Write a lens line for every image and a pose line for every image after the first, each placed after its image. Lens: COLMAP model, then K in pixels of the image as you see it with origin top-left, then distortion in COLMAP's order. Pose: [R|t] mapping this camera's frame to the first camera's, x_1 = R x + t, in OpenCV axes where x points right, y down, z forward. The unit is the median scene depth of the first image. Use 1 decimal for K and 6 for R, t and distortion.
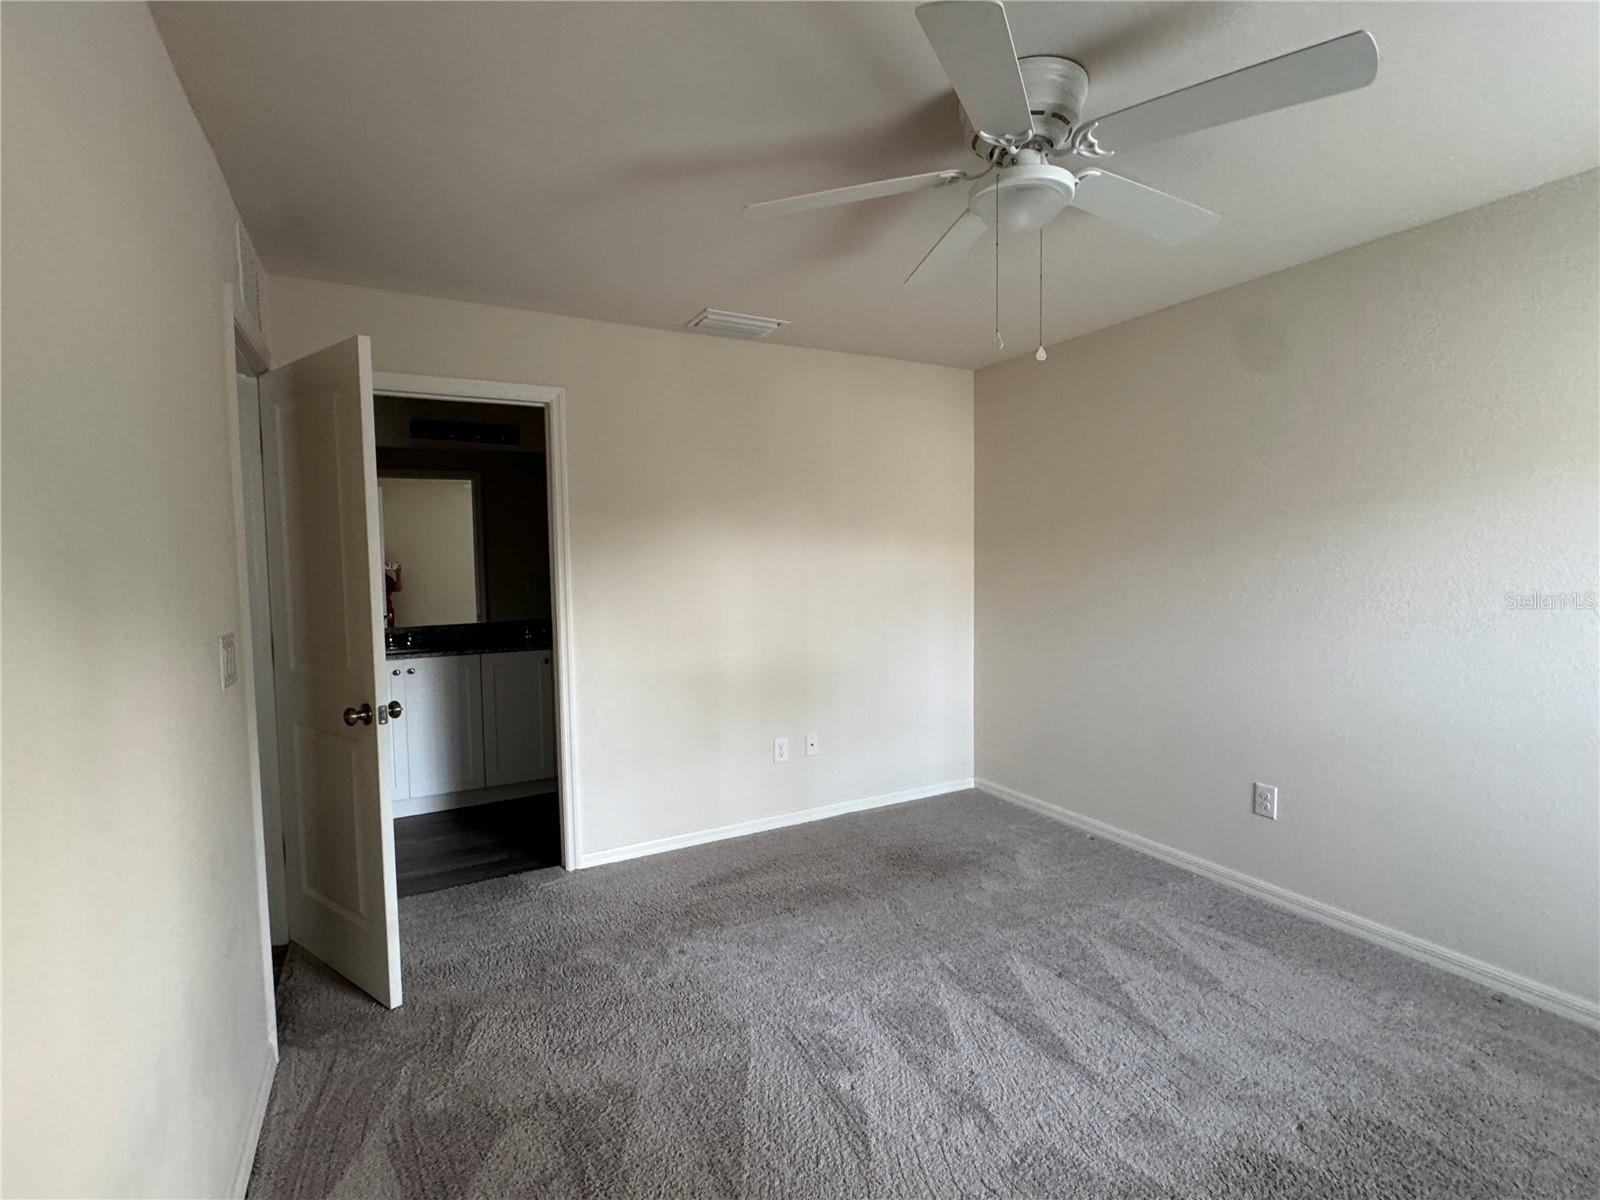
lens RADIAL K [[752.4, 0, 800.0], [0, 752.4, 600.0], [0, 0, 1]] dist [-0.005272, 0.000672]
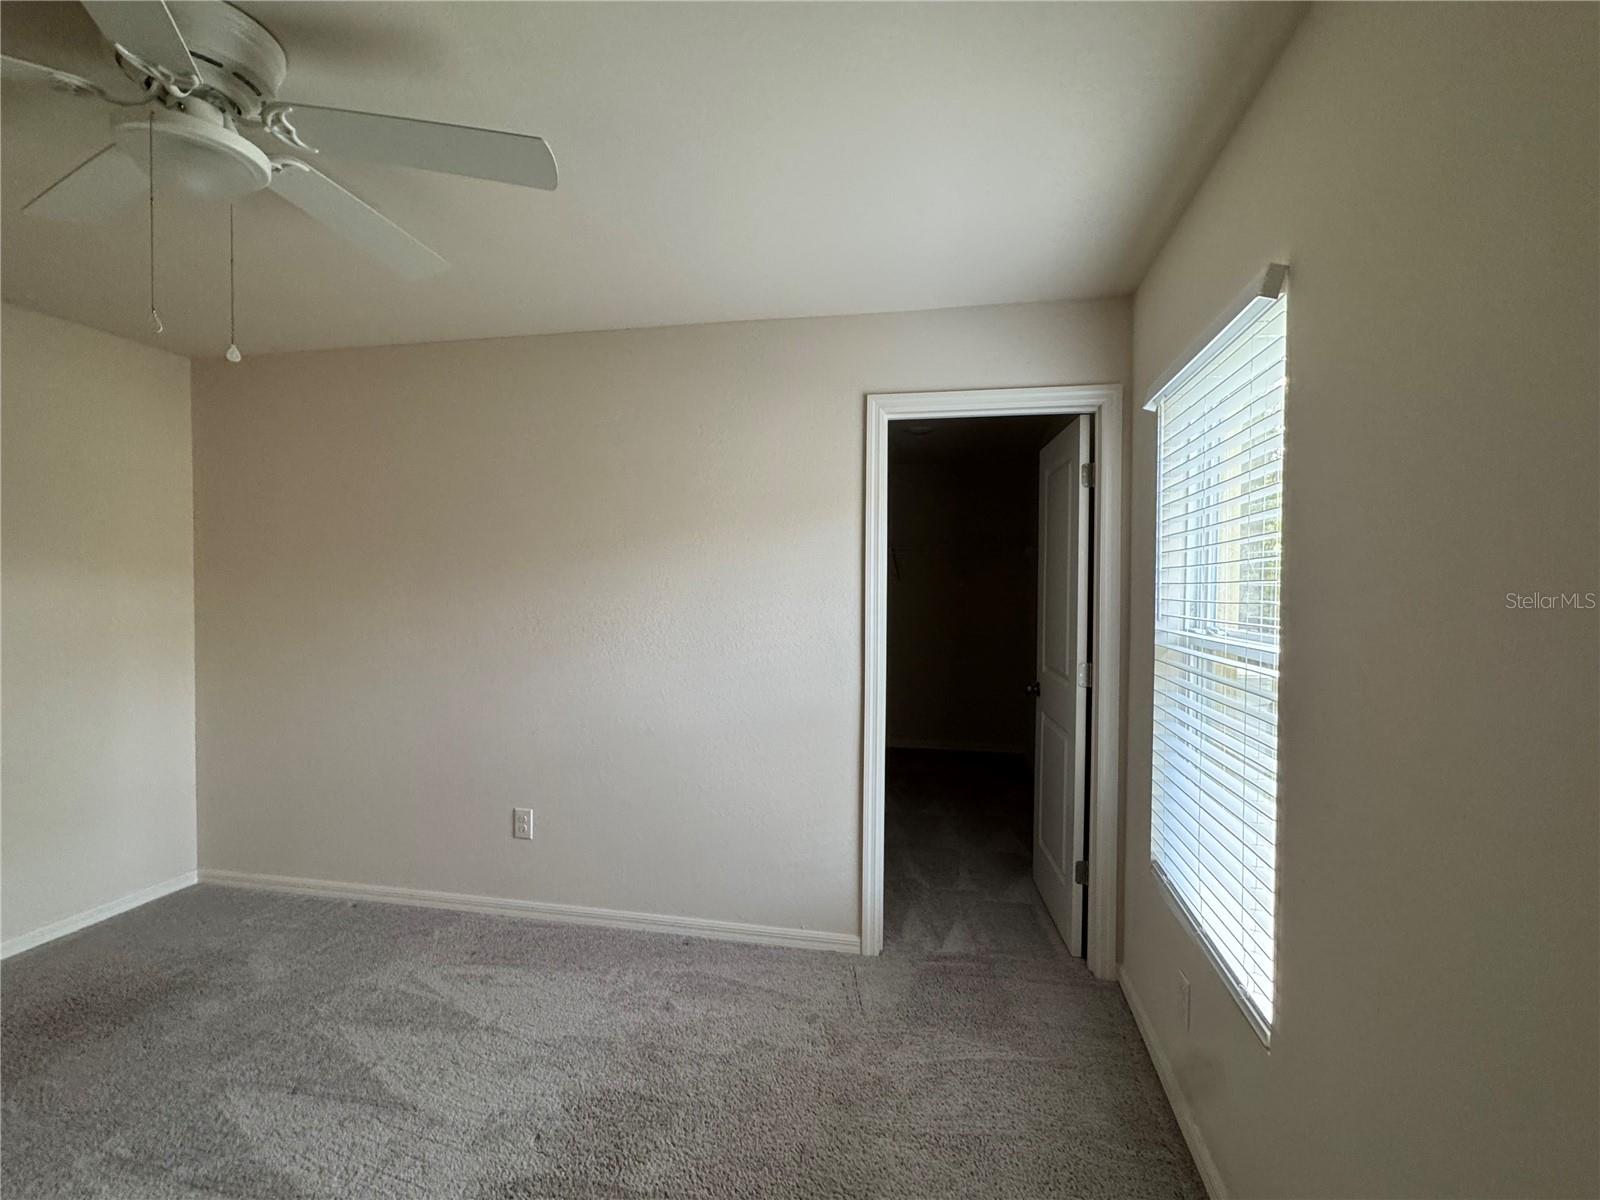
lens RADIAL K [[752.4, 0, 800.0], [0, 752.4, 600.0], [0, 0, 1]] dist [-0.005272, 0.000672]
pose [[0.638103, 0.001271, 0.769950, 0.060606], [0.031602, 0.999113, -0.027840, -0.010143], [-0.769302, 0.042096, 0.637497, 0.003771]]
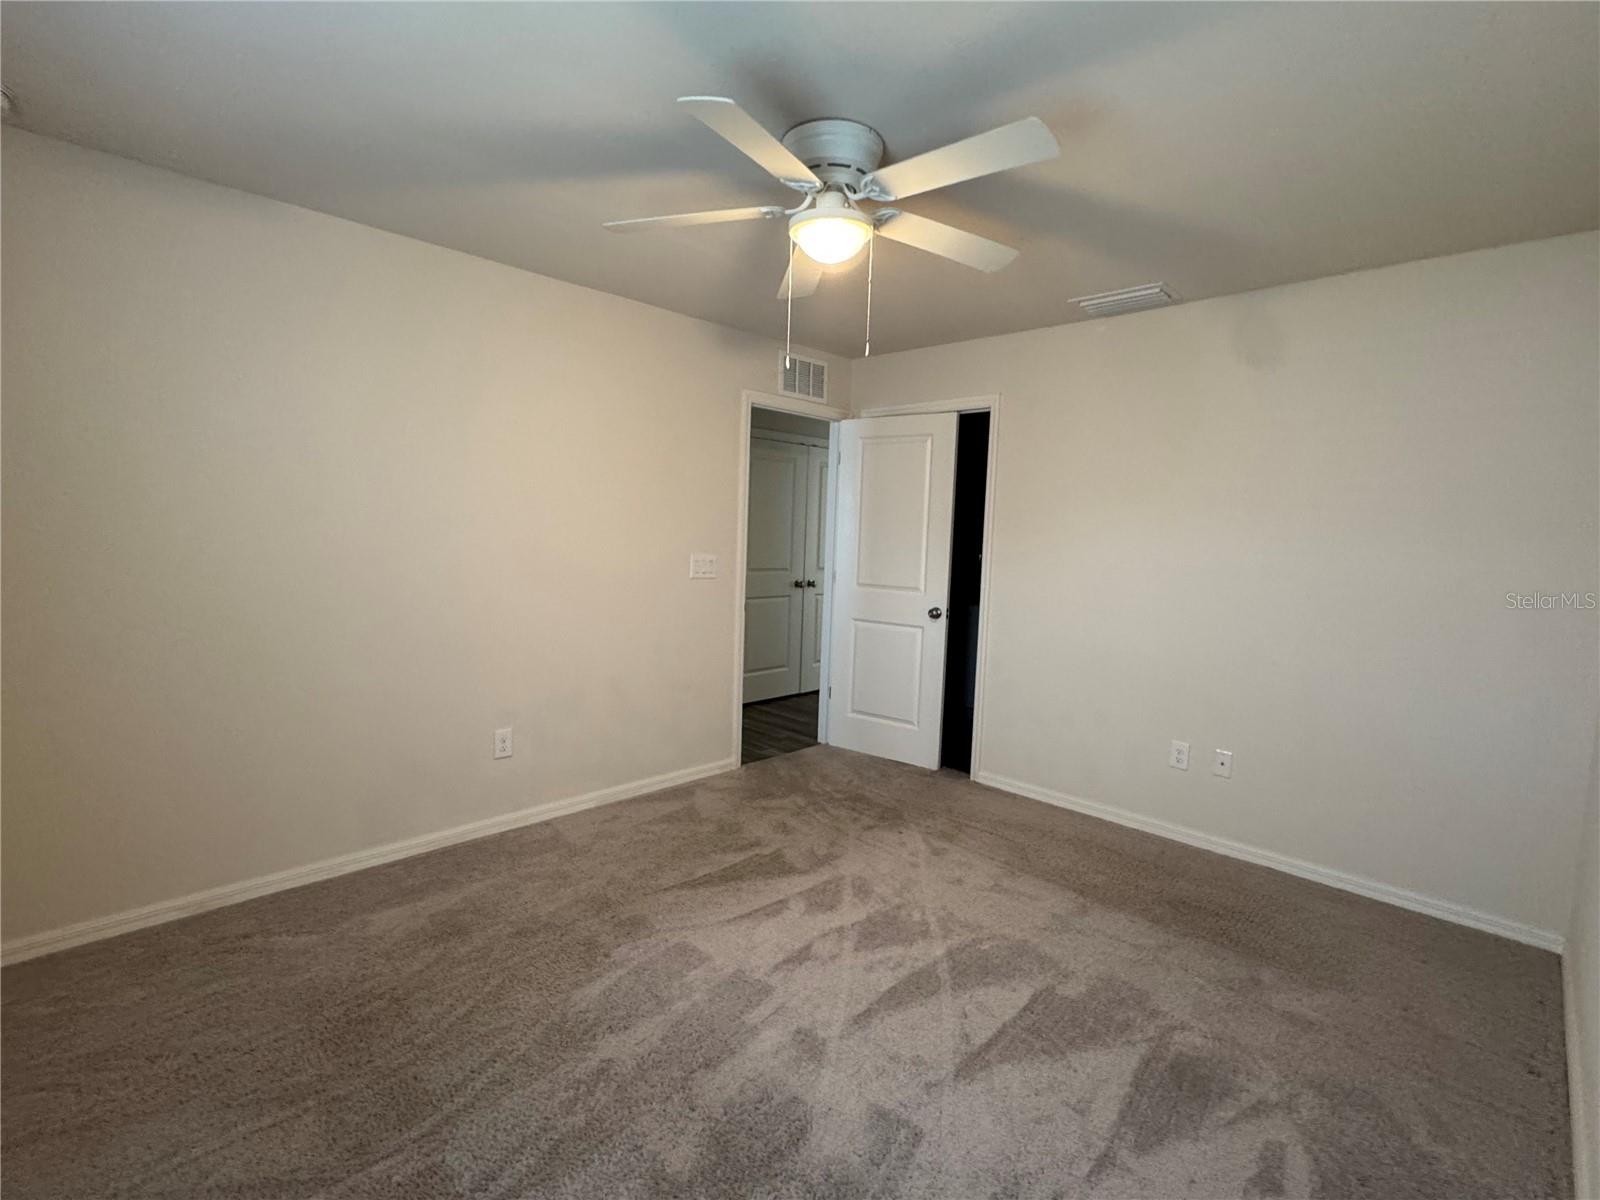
lens RADIAL K [[752.4, 0, 800.0], [0, 752.4, 600.0], [0, 0, 1]] dist [-0.005272, 0.000672]
pose [[0.288303, 0.112573, -0.950899, 1.065881], [-0.093487, 0.991630, 0.089051, -0.035279], [0.952965, 0.063223, 0.296414, 0.456116]]
